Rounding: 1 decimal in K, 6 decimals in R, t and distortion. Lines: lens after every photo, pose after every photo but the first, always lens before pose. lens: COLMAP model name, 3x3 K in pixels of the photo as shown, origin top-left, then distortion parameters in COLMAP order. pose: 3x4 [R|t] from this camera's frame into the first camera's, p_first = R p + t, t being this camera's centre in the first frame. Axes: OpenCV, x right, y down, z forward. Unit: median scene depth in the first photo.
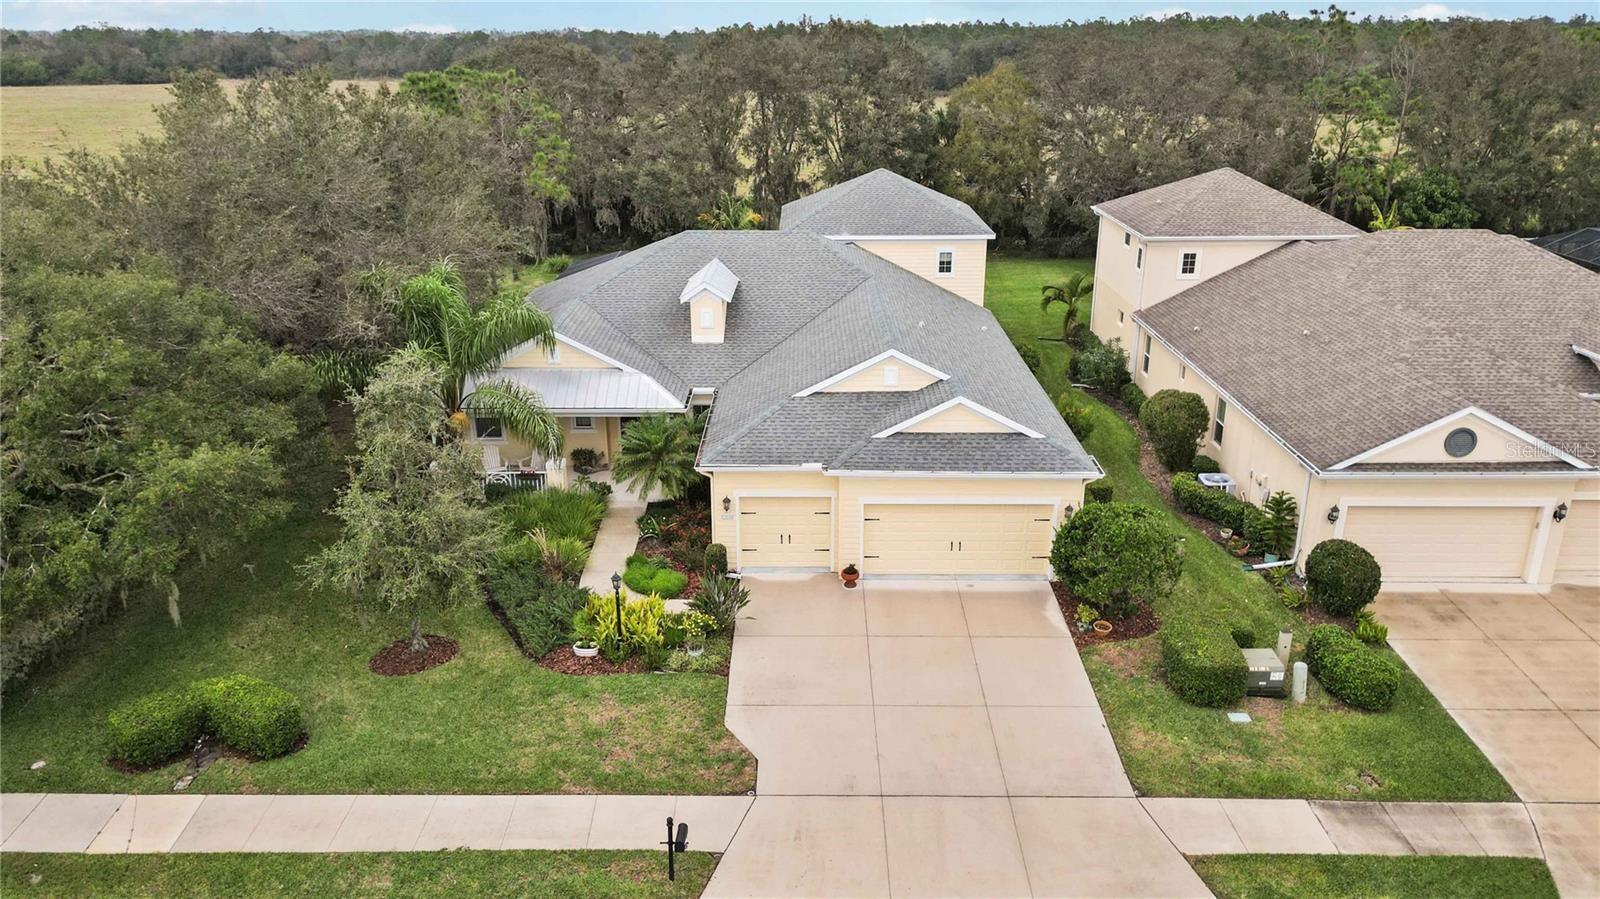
lens RADIAL K [[1144.7, 0, 803.3], [0, 1144.7, 447.6], [0, 0, 1]] dist [0.057288, -0.055479]
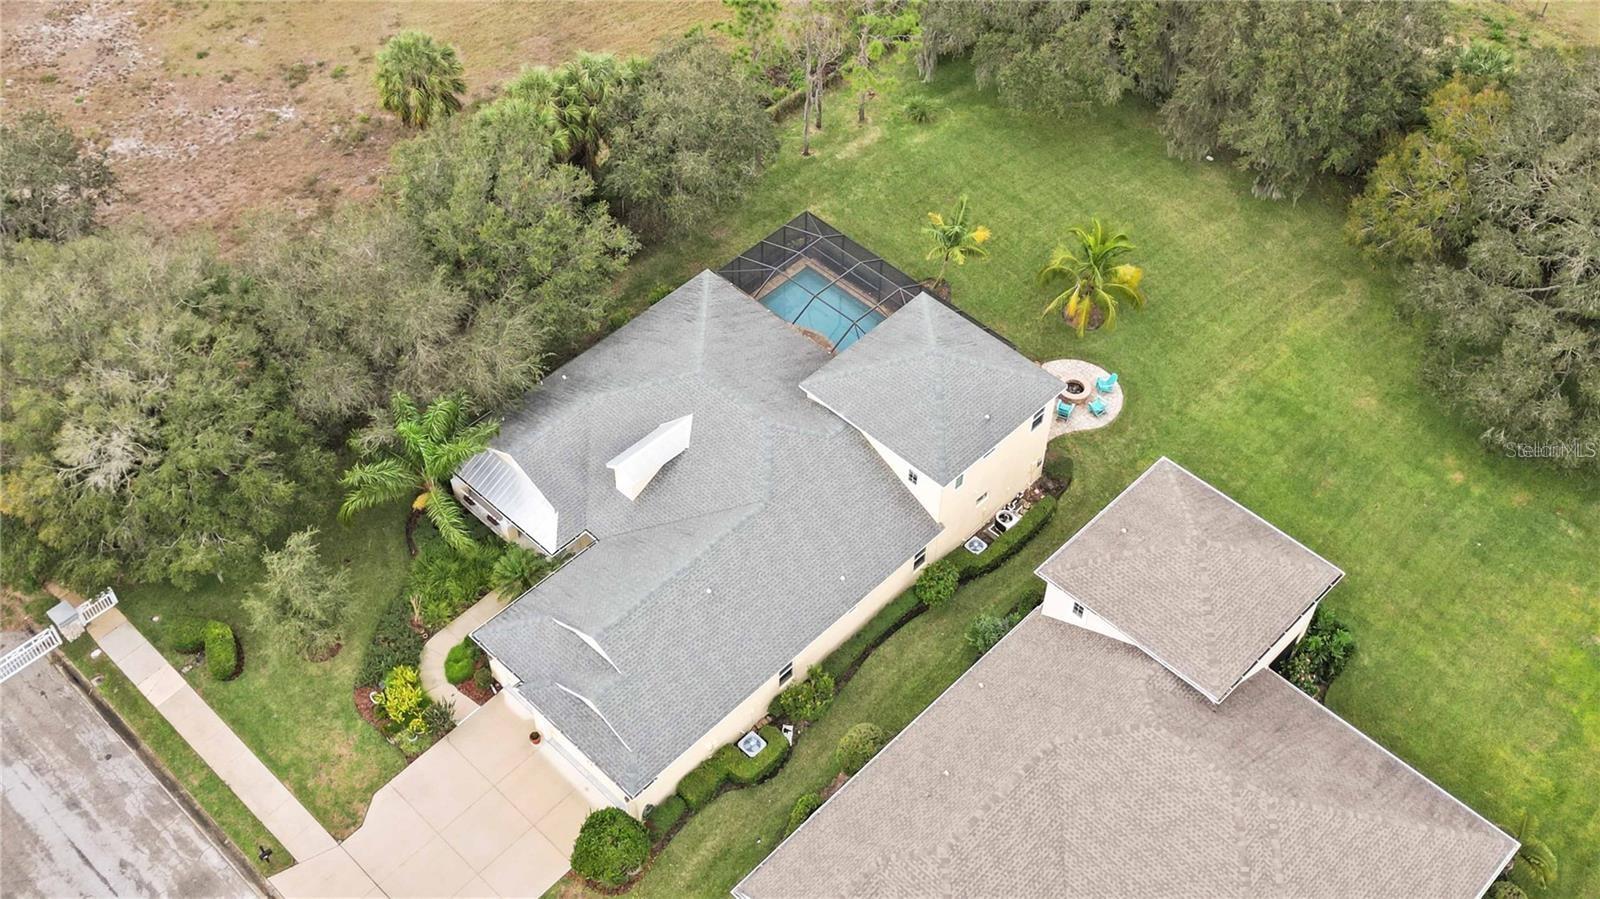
lens RADIAL K [[1671.0, 0, 803.3], [0, 1671.0, 448.2], [0, 0, 1]] dist [0.049650, -0.016686]
pose [[0.722061, 0.527273, -0.447896, 1.141714], [-0.245536, 0.800574, 0.546620, -1.570340], [0.646792, -0.284719, 0.707528, -0.270412]]
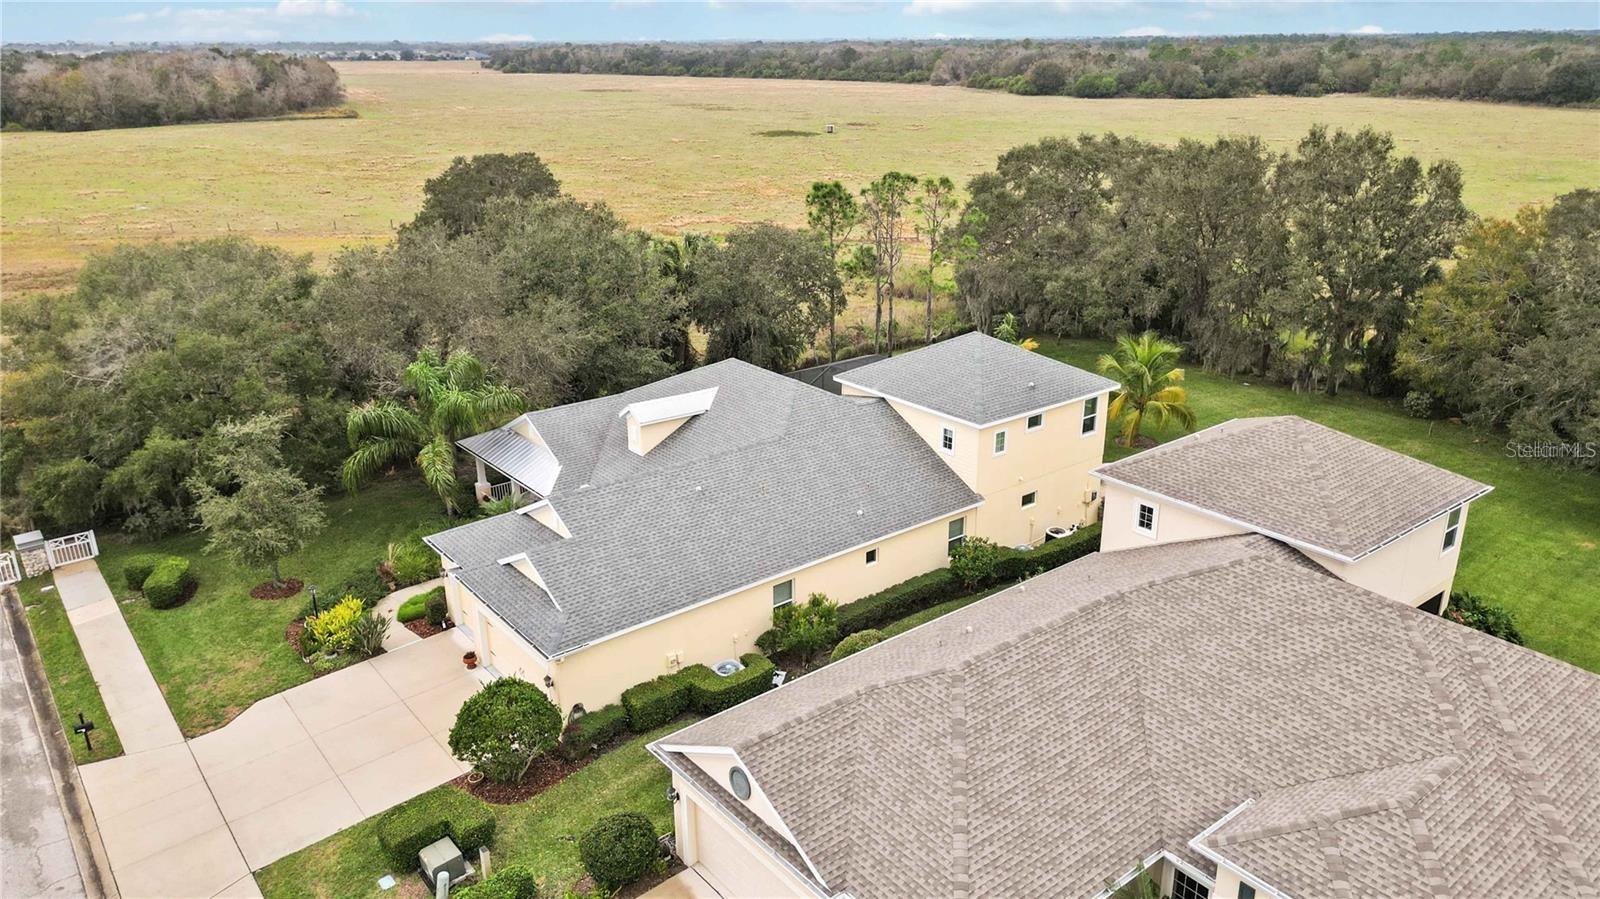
lens RADIAL K [[1121.8, 0, 803.2], [0, 1121.8, 449.6], [0, 0, 1]] dist [0.053134, -0.044797]
pose [[0.629113, 0.264028, -0.731099, 1.153817], [-0.258120, 0.958134, 0.123906, -0.369241], [0.733206, 0.110760, 0.670926, 0.411142]]
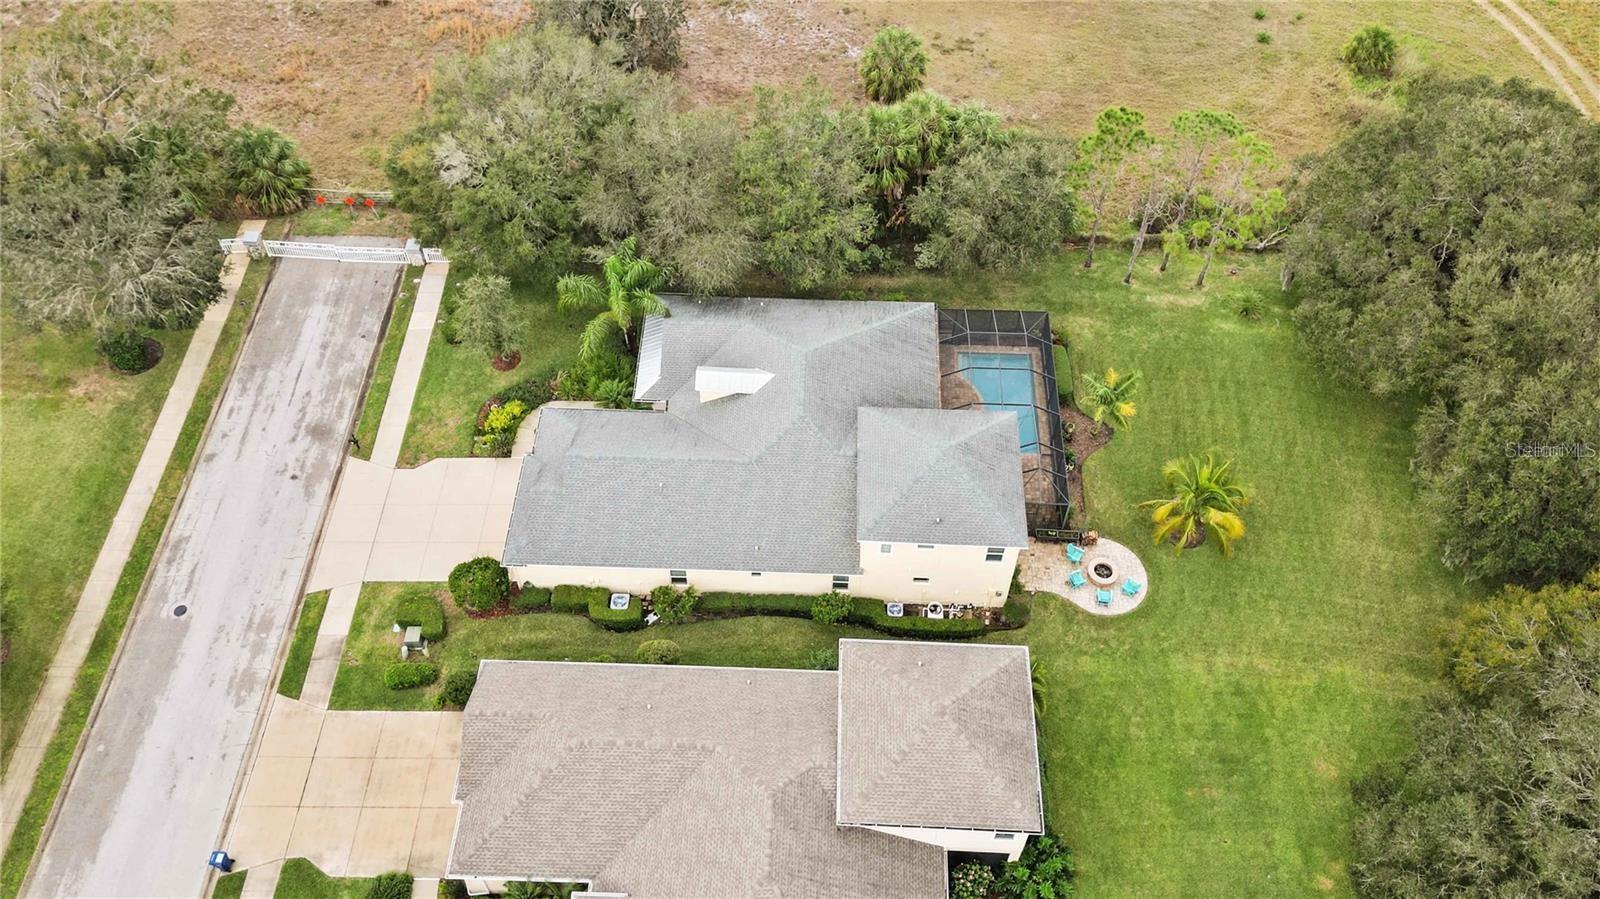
lens RADIAL K [[1305.4, 0, 806.8], [0, 1305.4, 451.2], [0, 0, 1]] dist [0.073955, -0.115933]
pose [[-0.027406, 0.793719, -0.607667, 1.450133], [-0.348982, 0.562050, 0.749874, -1.951174], [0.936729, 0.232616, 0.261590, 0.840758]]
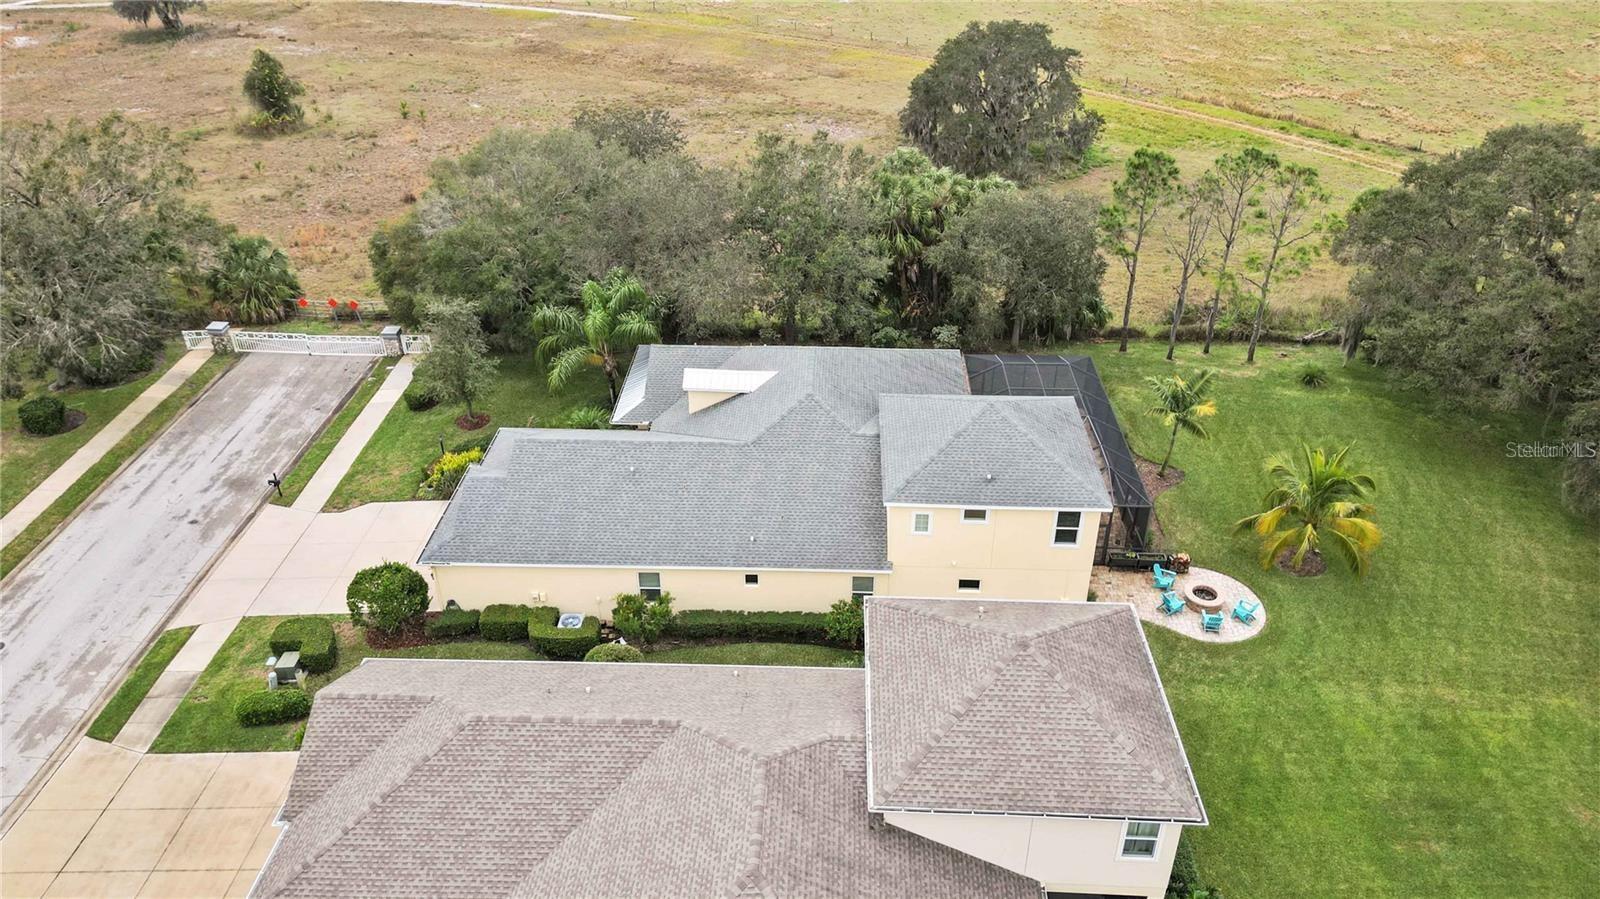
lens RADIAL K [[1121.8, 0, 803.2], [0, 1121.8, 449.6], [0, 0, 1]] dist [0.053134, -0.044797]
pose [[-0.032934, 0.519390, -0.853902, 1.419655], [-0.335447, 0.799063, 0.498972, -0.998975], [0.941483, 0.302872, 0.147912, 1.194939]]
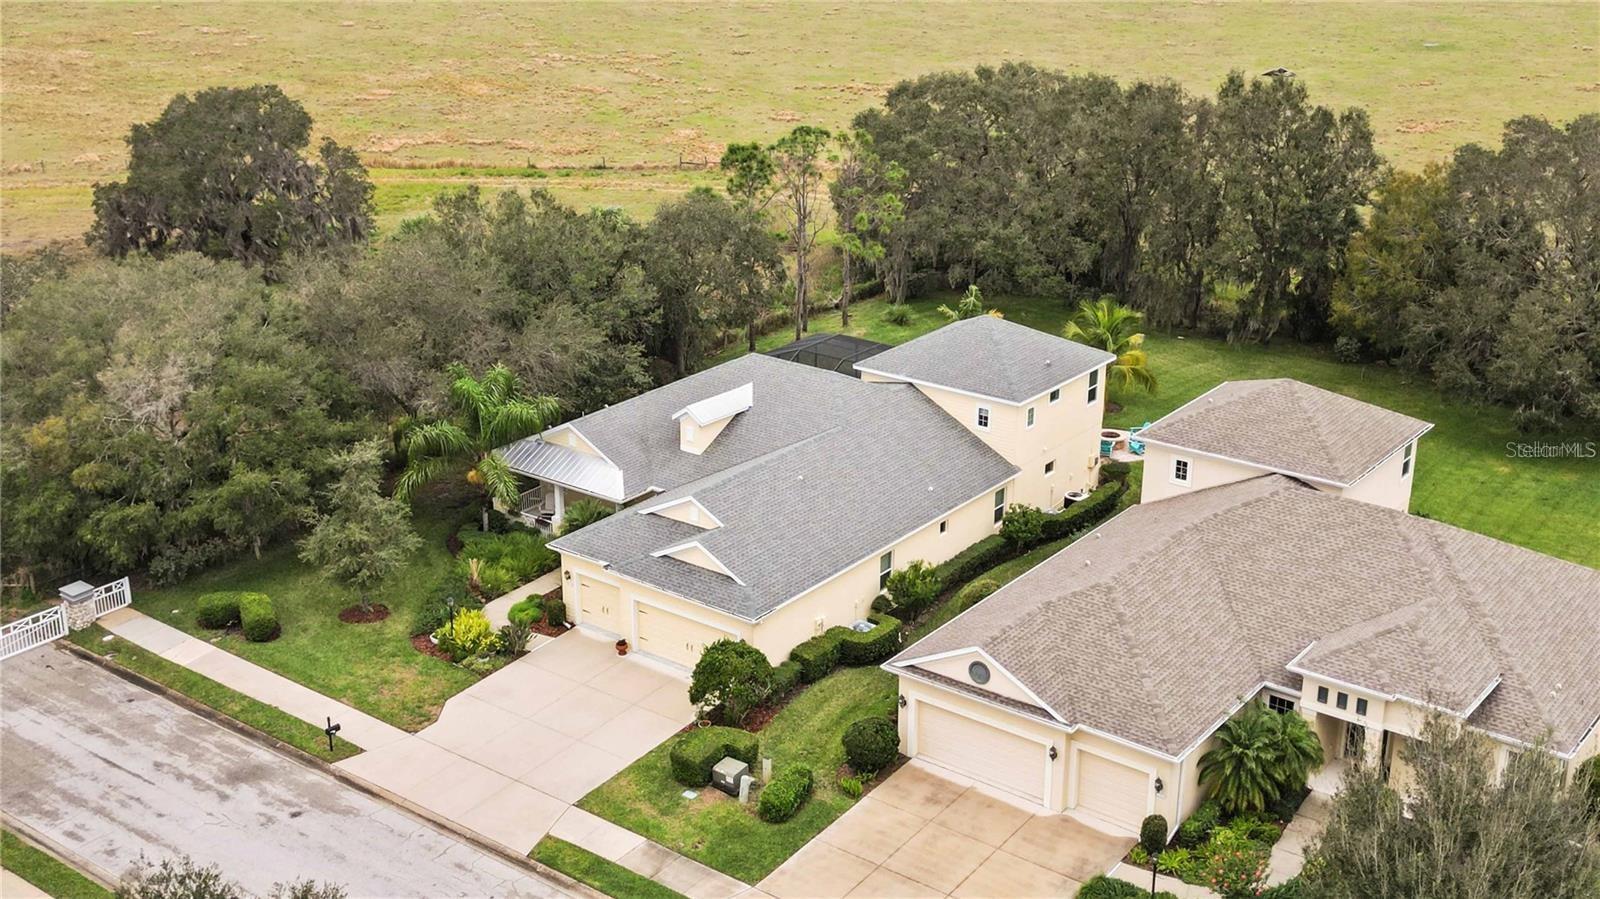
lens RADIAL K [[1818.3, 0, 807.5], [0, 1818.3, 450.7], [0, 0, 1]] dist [0.089006, -0.141089]
pose [[0.802404, 0.214711, -0.556818, 1.450025], [-0.208355, 0.975115, 0.075756, -0.347336], [0.559228, 0.055229, 0.827172, -0.754266]]
